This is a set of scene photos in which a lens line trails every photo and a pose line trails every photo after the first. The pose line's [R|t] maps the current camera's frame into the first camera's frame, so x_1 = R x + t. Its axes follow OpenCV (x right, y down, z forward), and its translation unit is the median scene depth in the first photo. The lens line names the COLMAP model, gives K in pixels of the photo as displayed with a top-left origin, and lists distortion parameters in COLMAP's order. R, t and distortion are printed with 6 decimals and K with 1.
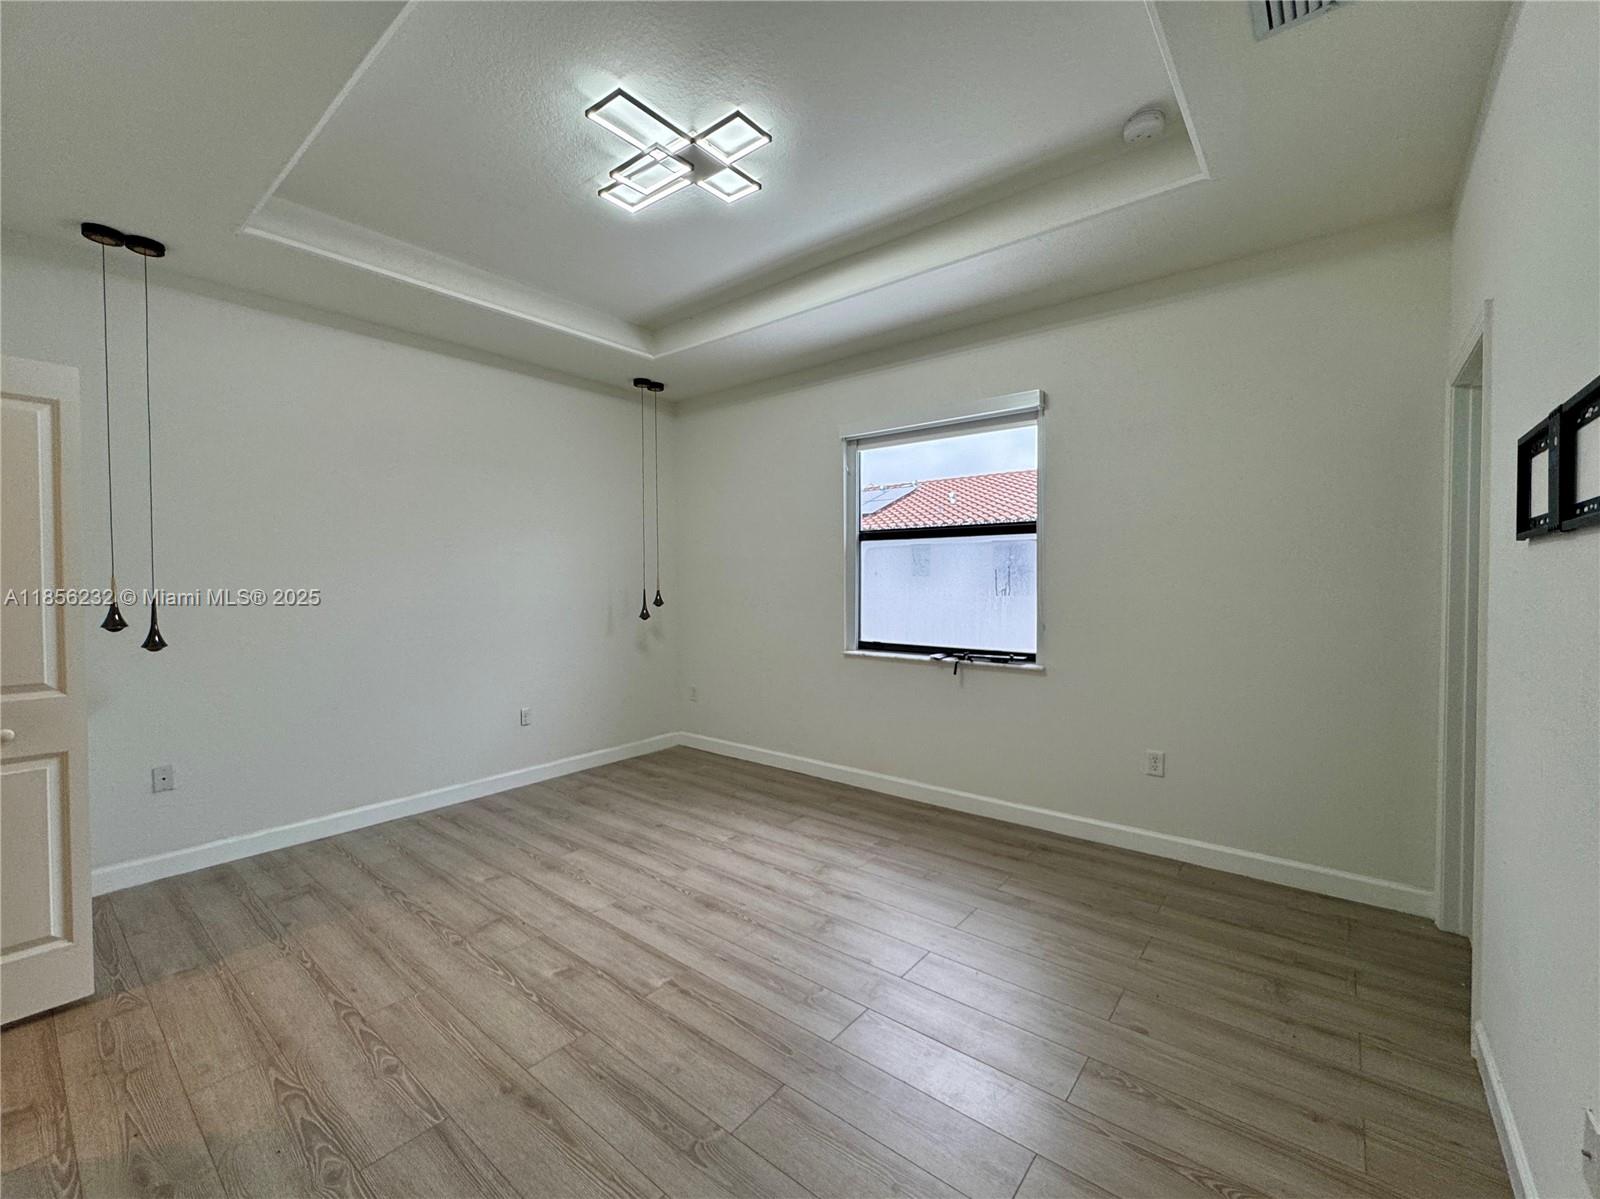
lens RADIAL K [[645.3, 0, 804.0], [0, 645.3, 593.7], [0, 0, 1]] dist [-0.000735, -0.000354]
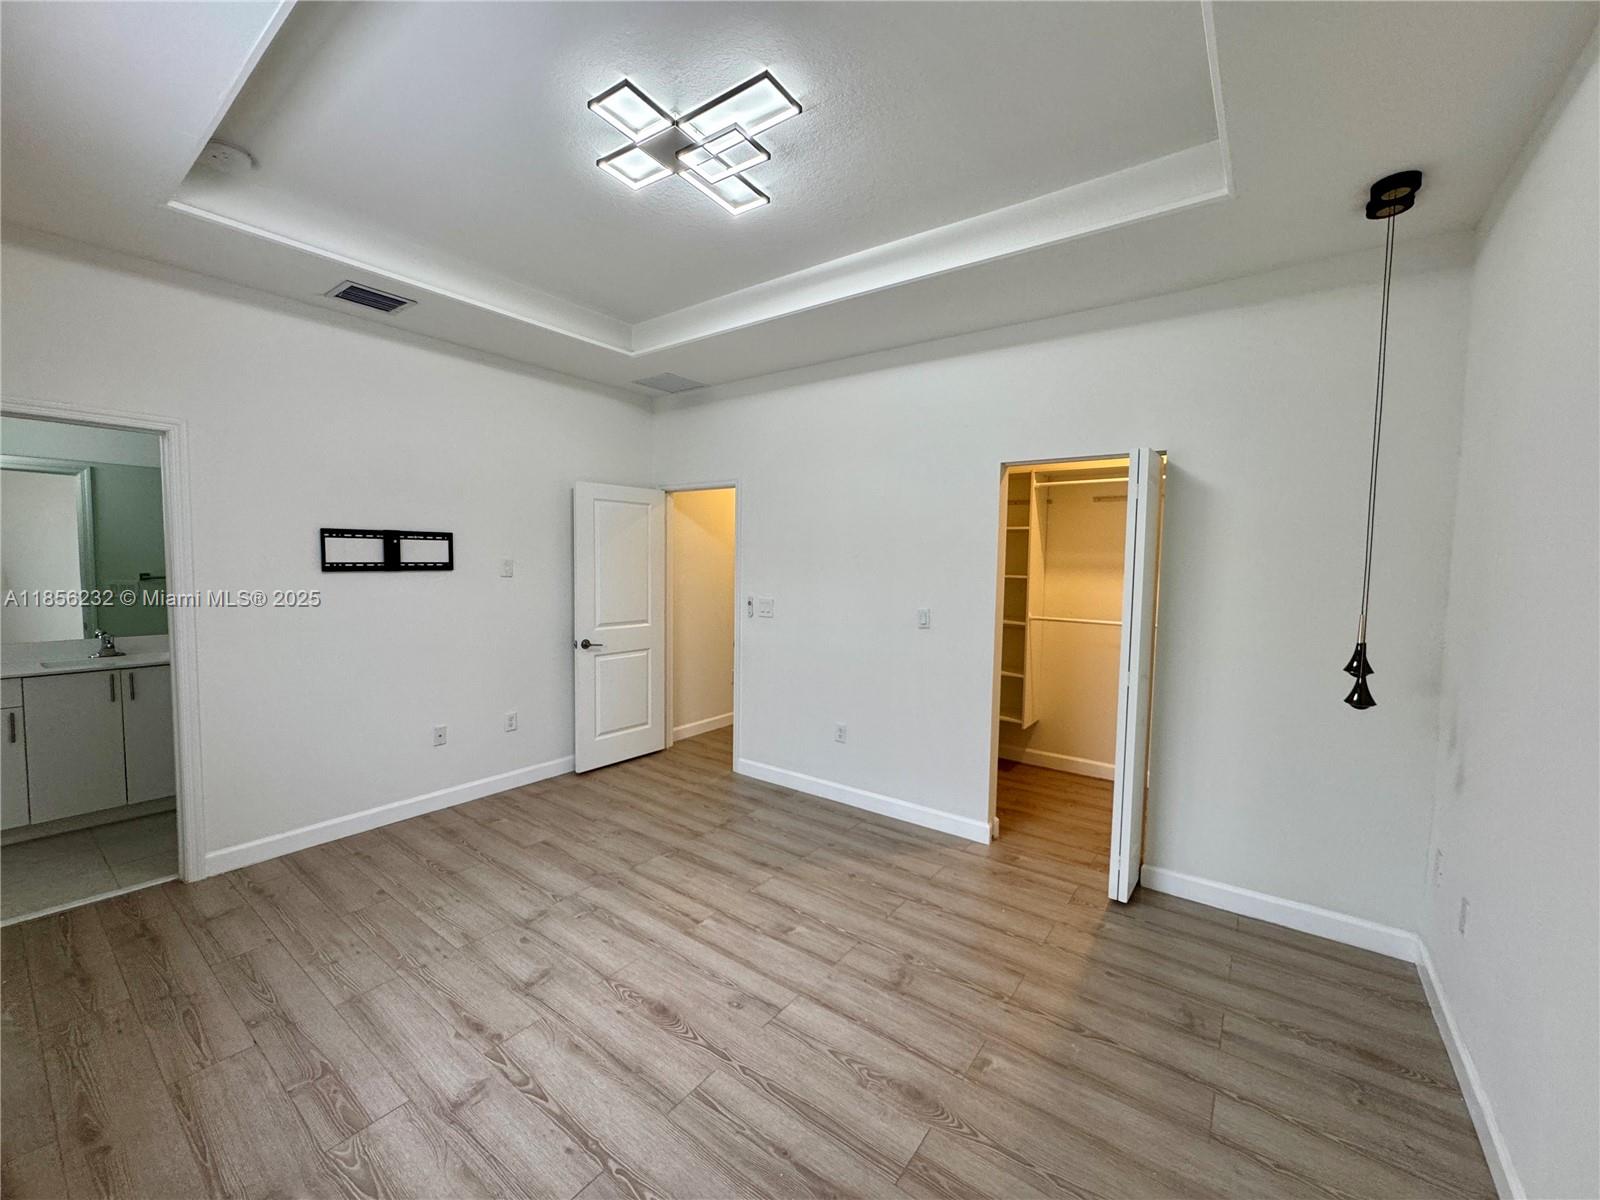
lens RADIAL K [[645.3, 0, 800.4], [0, 645.3, 596.3], [0, 0, 1]] dist [-0.000735, -0.000354]
pose [[-0.999599, -0.008933, -0.026869, -0.314183], [-0.011177, 0.996355, 0.084572, -0.115354], [0.026016, 0.084839, -0.996055, 1.882885]]
